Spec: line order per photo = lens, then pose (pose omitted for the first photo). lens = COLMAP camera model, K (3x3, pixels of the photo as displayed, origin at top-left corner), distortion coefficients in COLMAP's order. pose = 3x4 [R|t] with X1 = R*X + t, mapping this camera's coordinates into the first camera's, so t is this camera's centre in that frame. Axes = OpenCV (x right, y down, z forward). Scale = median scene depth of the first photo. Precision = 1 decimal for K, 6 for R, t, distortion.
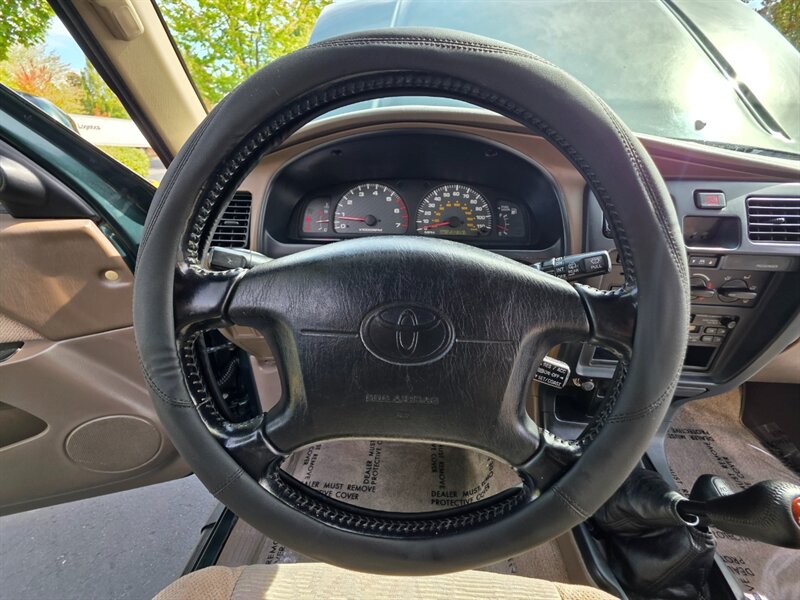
lens RADIAL K [[321.6, 0, 411.7], [0, 321.6, 317.0], [0, 0, 1]] dist [0.002294, -0.000013]
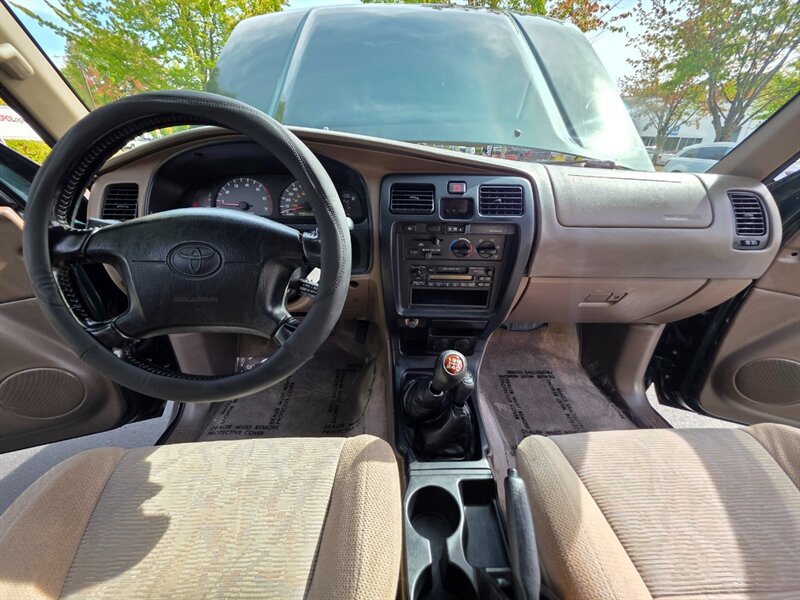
lens RADIAL K [[321.6, 0, 413.7], [0, 321.6, 316.1], [0, 0, 1]] dist [0.002294, -0.000013]
pose [[0.996258, -0.036945, 0.078140, 0.316934], [0.036404, 0.999302, 0.008338, 0.117172], [-0.078393, -0.005462, 0.996908, -0.262357]]
